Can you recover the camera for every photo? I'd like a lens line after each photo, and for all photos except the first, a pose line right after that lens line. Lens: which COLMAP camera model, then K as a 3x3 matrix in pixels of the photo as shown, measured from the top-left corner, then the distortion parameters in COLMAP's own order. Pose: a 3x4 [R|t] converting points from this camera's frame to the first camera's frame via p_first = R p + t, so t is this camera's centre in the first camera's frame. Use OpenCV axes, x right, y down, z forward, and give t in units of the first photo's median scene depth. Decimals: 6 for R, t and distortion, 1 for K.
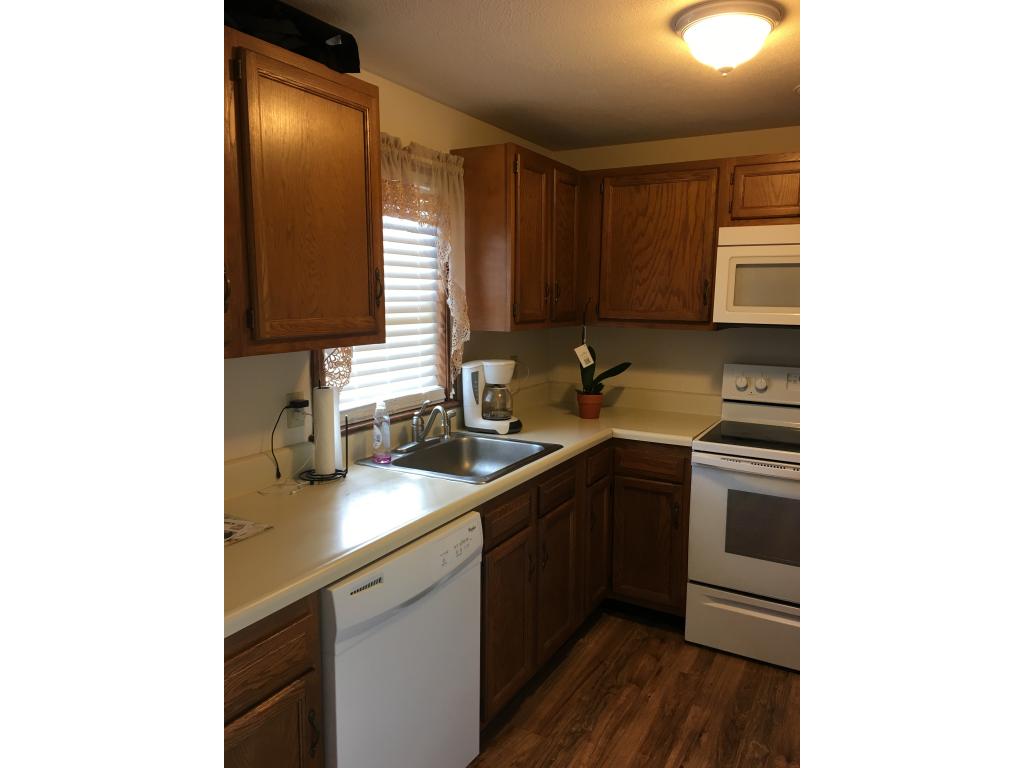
lens RADIAL K [[663.2, 0, 513.3], [0, 663.2, 379.1], [0, 0, 1]] dist [0.070432, -0.119682]
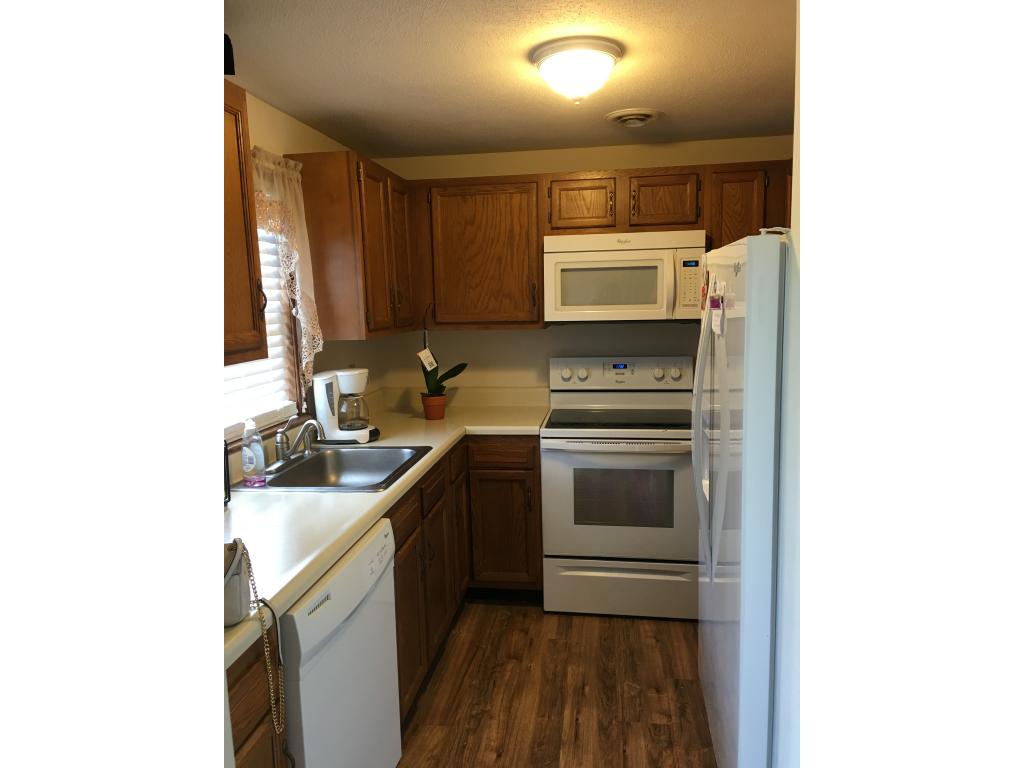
lens RADIAL K [[663.3, 0, 512.7], [0, 663.3, 382.3], [0, 0, 1]] dist [0.083892, -0.118124]
pose [[0.931293, -0.079247, 0.355547, -0.154823], [0.079620, 0.996732, 0.013609, -0.003510], [-0.355464, 0.015635, 0.934559, -0.014375]]
